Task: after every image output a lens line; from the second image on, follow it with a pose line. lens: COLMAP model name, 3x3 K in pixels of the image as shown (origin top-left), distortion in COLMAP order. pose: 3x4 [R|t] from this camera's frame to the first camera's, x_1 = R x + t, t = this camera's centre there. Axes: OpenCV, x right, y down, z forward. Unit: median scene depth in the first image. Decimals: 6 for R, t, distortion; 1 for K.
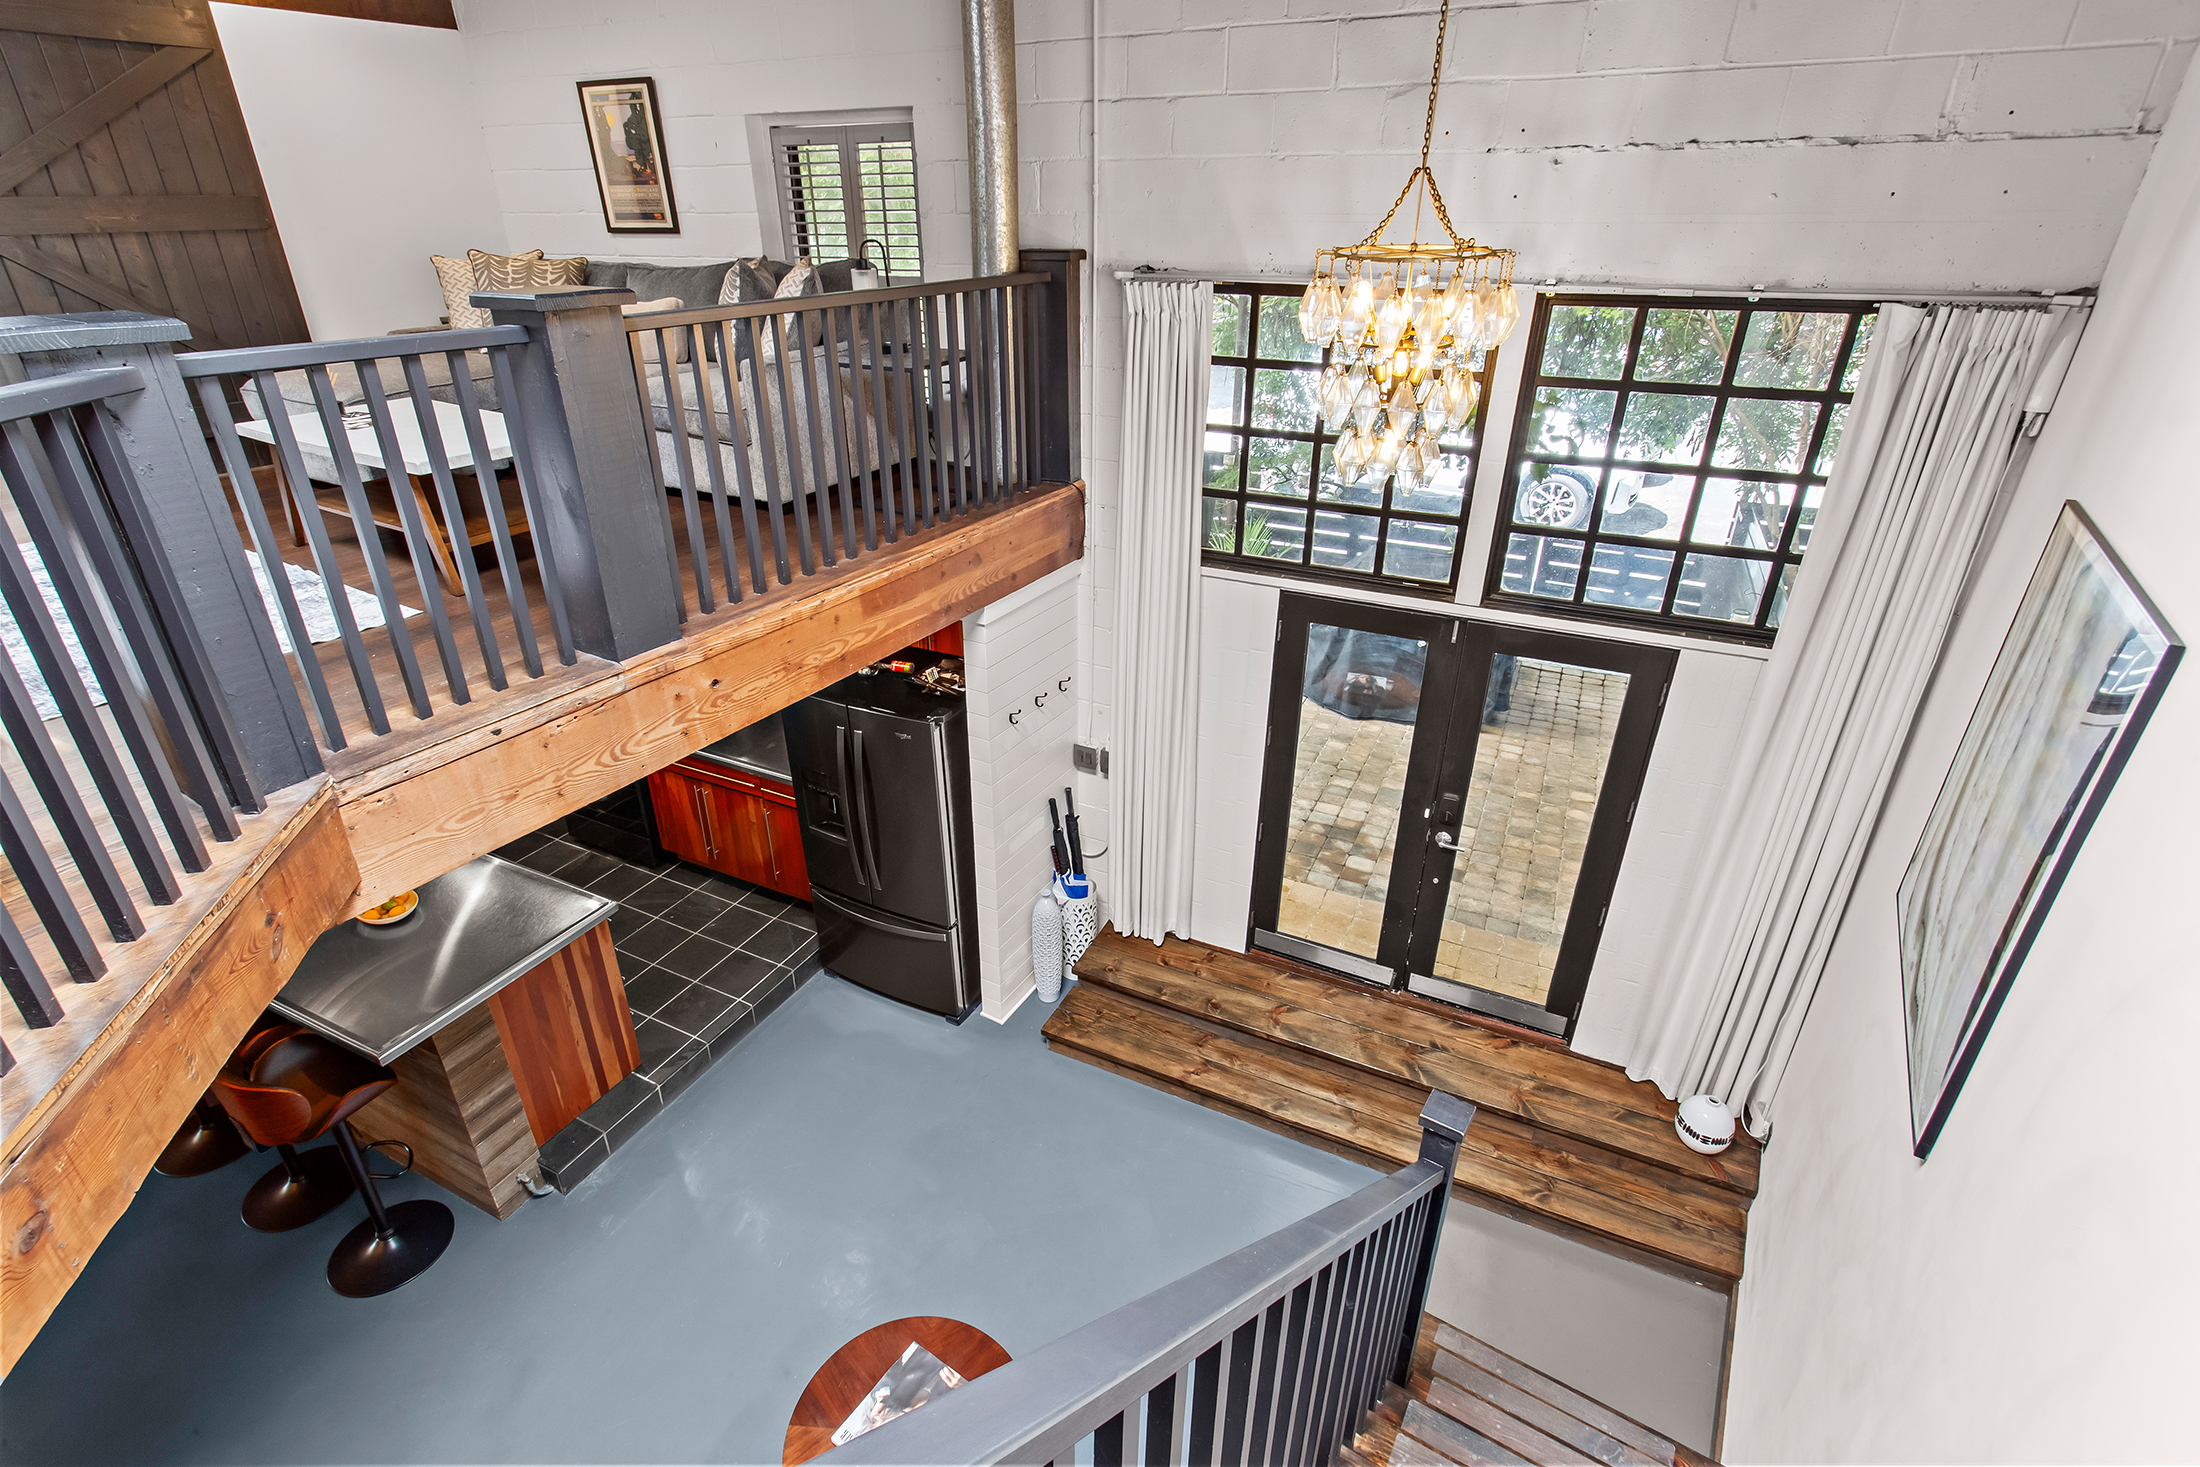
lens RADIAL K [[1058.2, 0, 1080.9], [0, 1058.2, 746.1], [0, 0, 1]] dist [-0.001487, 0.003960]
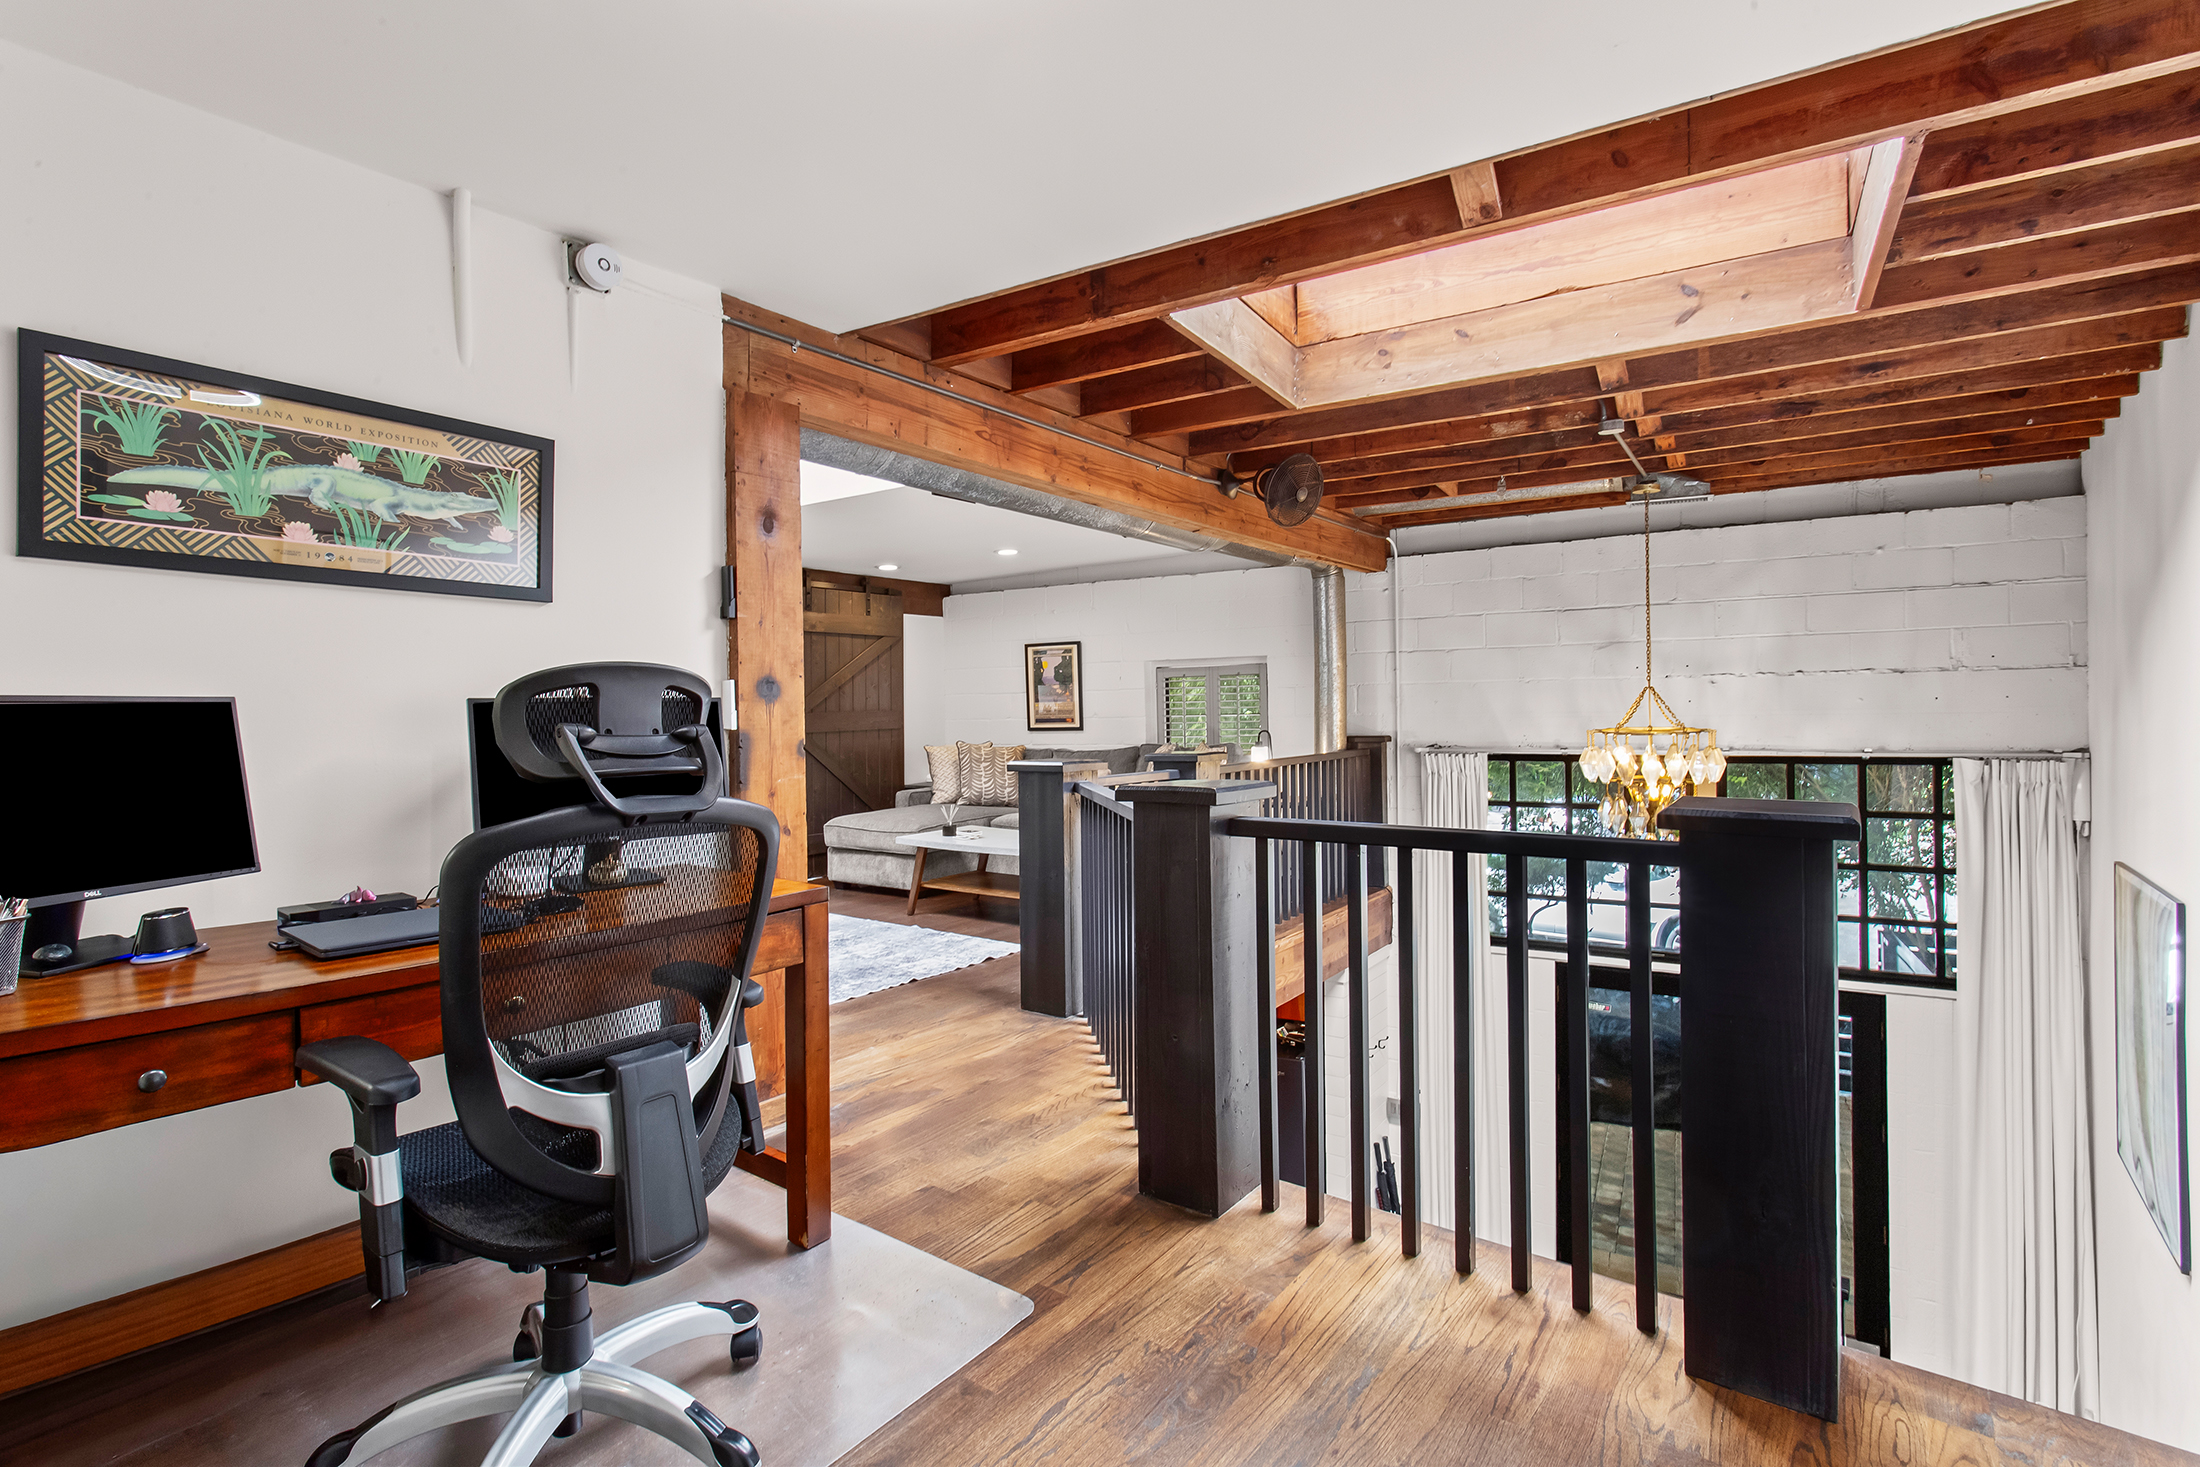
lens RADIAL K [[1058.2, 0, 1091.3], [0, 1058.2, 713.7], [0, 0, 1]] dist [-0.001487, 0.003960]
pose [[0.997574, -0.011236, -0.068707, -0.341281], [-0.021234, 0.890766, -0.453966, 0.218062], [0.066302, 0.454324, 0.888366, -0.425626]]
